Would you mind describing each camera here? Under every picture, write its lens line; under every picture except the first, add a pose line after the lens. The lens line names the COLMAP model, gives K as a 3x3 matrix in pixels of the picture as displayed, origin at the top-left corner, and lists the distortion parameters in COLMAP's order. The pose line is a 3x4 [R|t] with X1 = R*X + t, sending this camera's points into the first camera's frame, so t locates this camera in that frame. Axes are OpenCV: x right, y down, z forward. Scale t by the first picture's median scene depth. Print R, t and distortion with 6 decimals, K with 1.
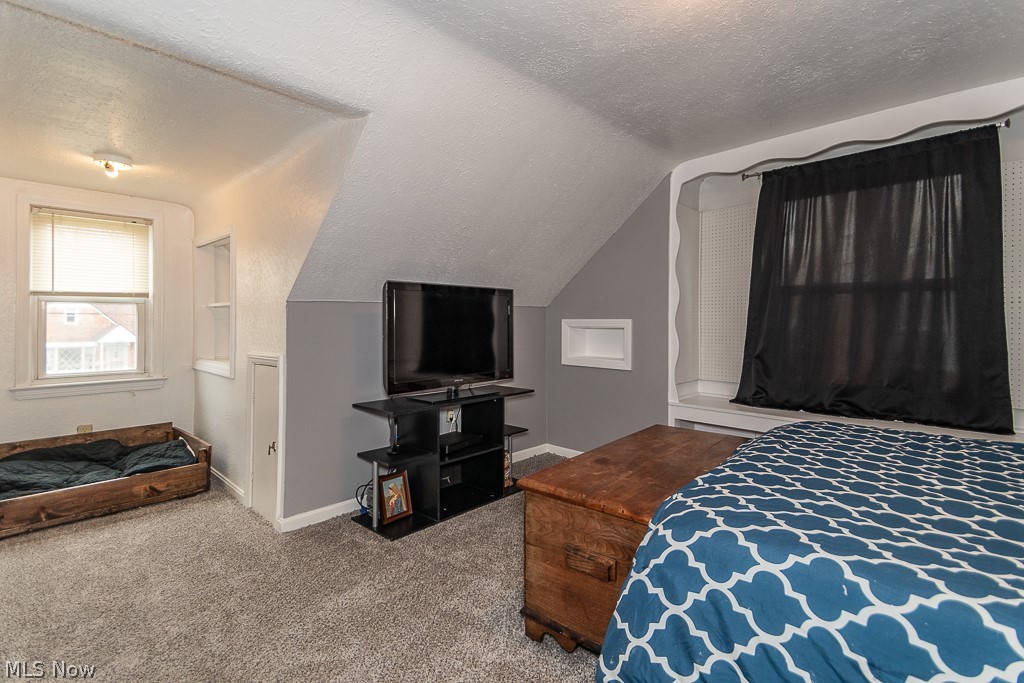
lens RADIAL K [[466.5, 0, 496.5], [0, 466.5, 315.8], [0, 0, 1]] dist [0.035939, -0.000088]
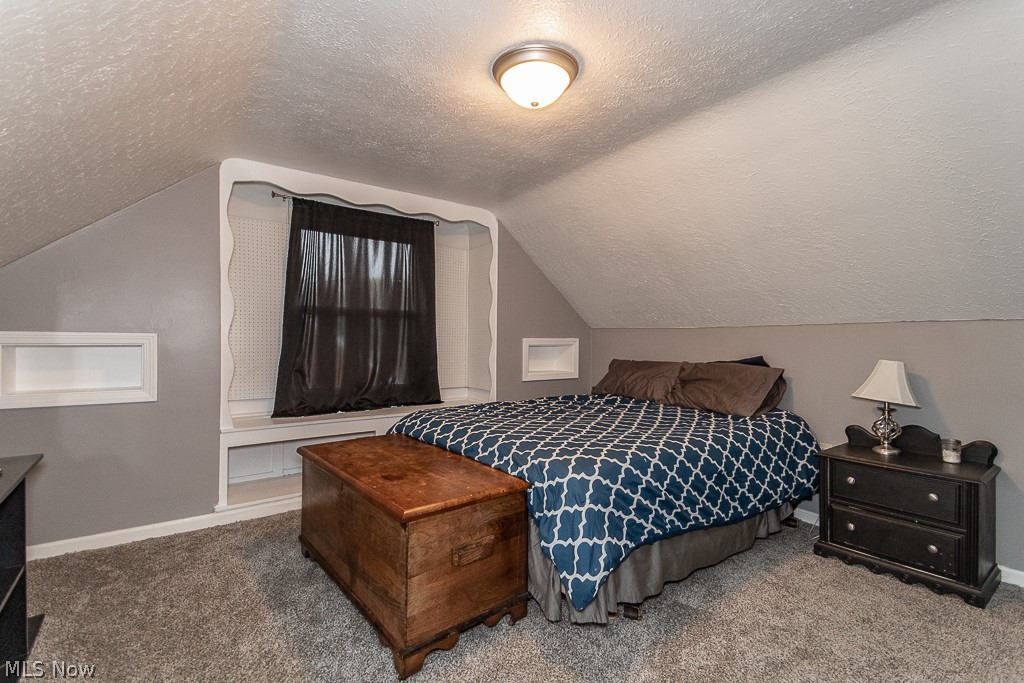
lens RADIAL K [[466.5, 0, 516.0], [0, 466.5, 342.0], [0, 0, 1]] dist [0.035939, -0.000088]
pose [[0.168483, -0.003482, 0.985698, -0.456961], [-0.022542, 0.999719, 0.007385, 0.003407], [-0.985447, -0.023464, 0.168357, 0.362781]]
